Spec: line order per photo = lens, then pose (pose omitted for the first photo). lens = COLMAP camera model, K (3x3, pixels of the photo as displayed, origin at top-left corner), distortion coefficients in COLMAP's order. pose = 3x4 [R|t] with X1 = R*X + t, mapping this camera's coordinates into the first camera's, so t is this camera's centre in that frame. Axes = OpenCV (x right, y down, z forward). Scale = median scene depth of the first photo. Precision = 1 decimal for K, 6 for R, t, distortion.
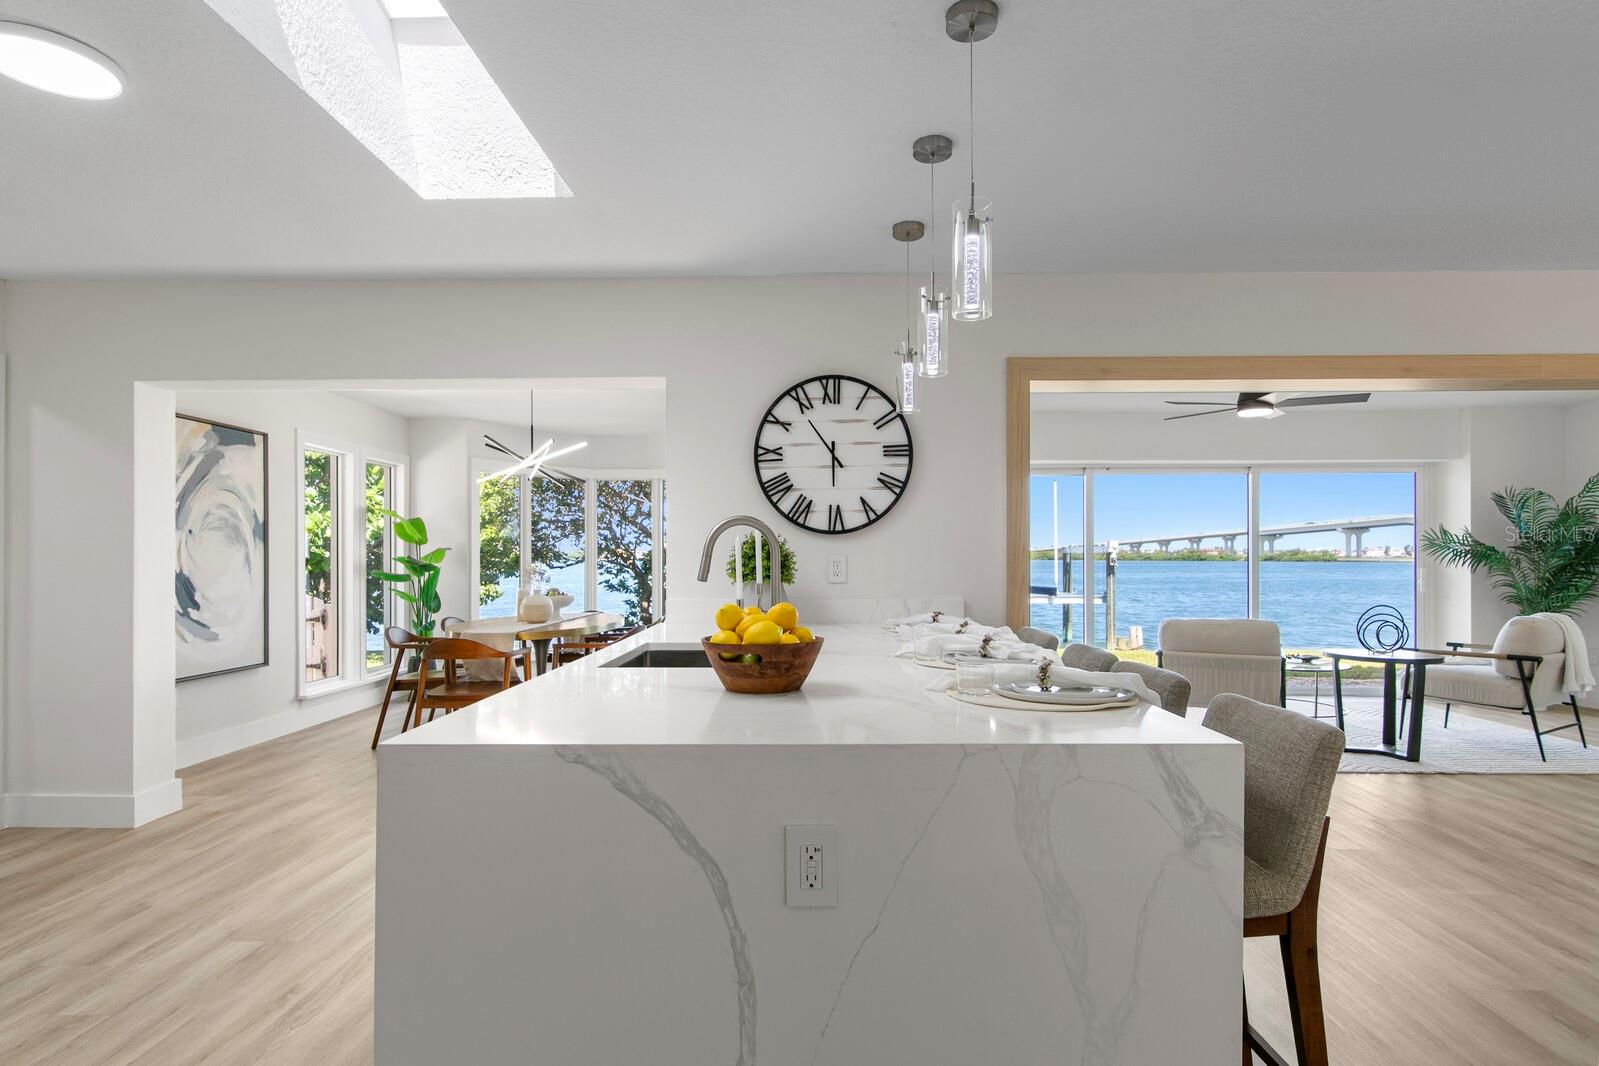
lens RADIAL K [[861.4, 0, 800.7], [0, 861.4, 554.0], [0, 0, 1]] dist [0.001701, 0.001162]
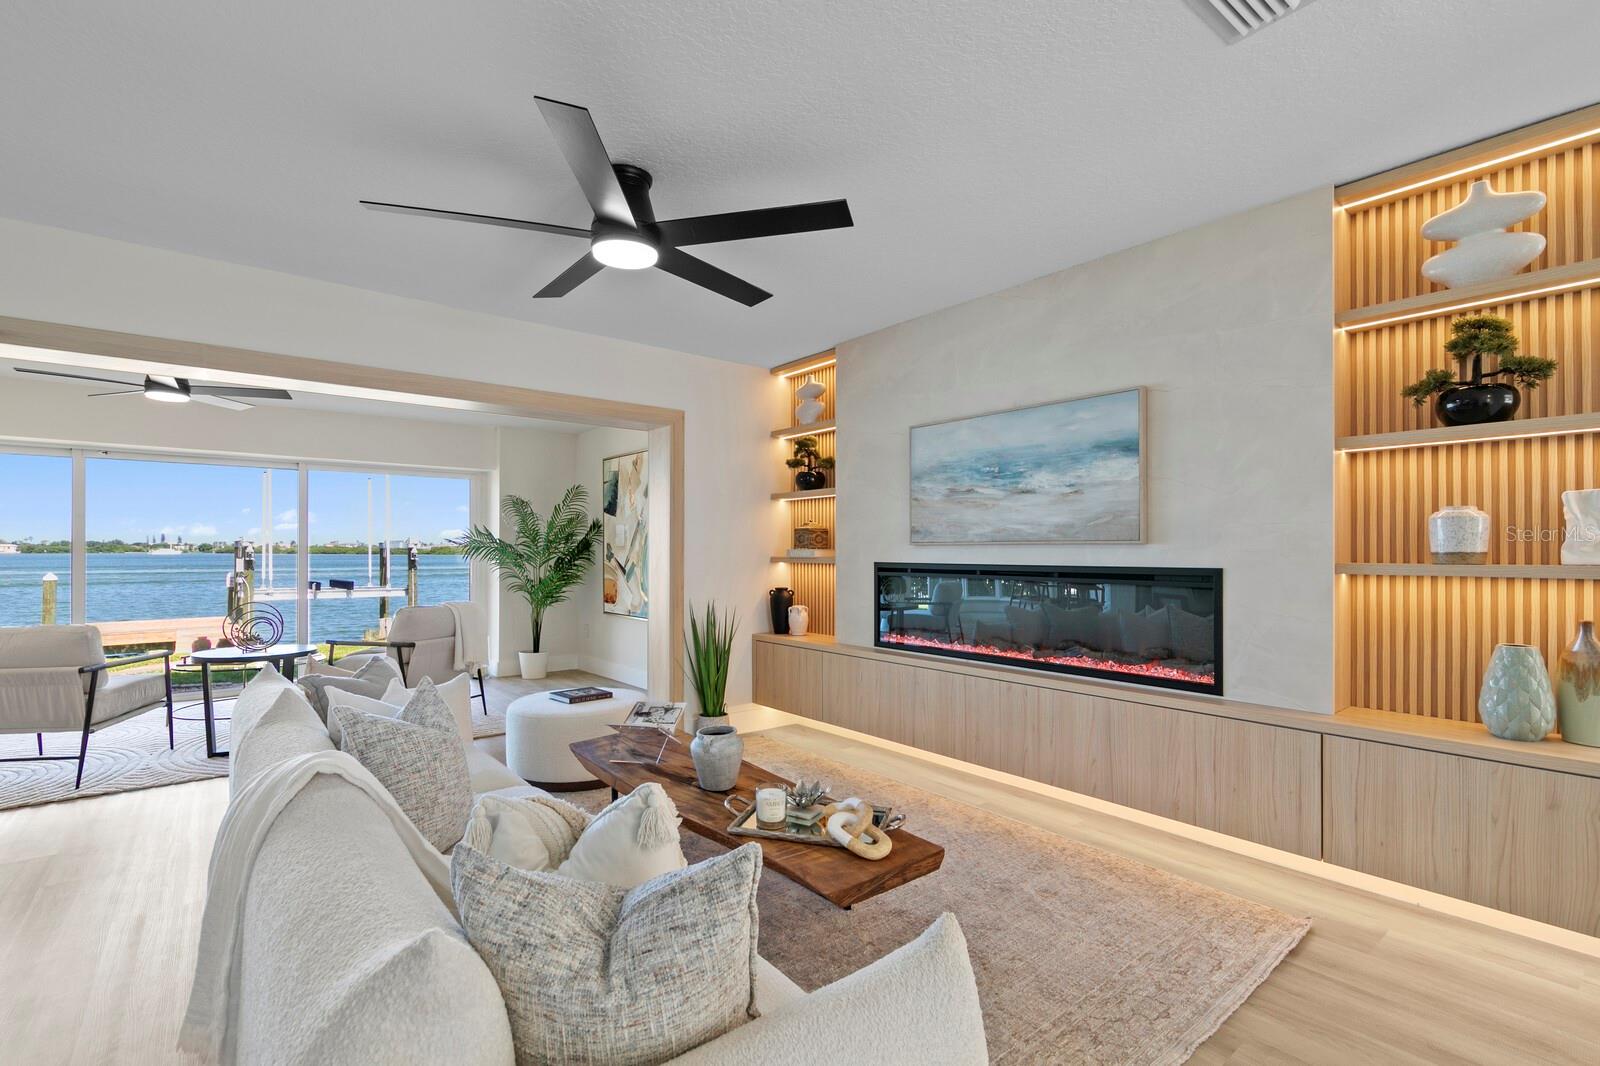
lens RADIAL K [[729.3, 0, 795.0], [0, 729.3, 544.4], [0, 0, 1]] dist [-0.000549, 0.000206]
pose [[0.760271, 0.006782, 0.649570, 0.788966], [-0.002563, 0.999969, -0.007440, -0.002963], [-0.649601, 0.003991, 0.760265, -0.048421]]
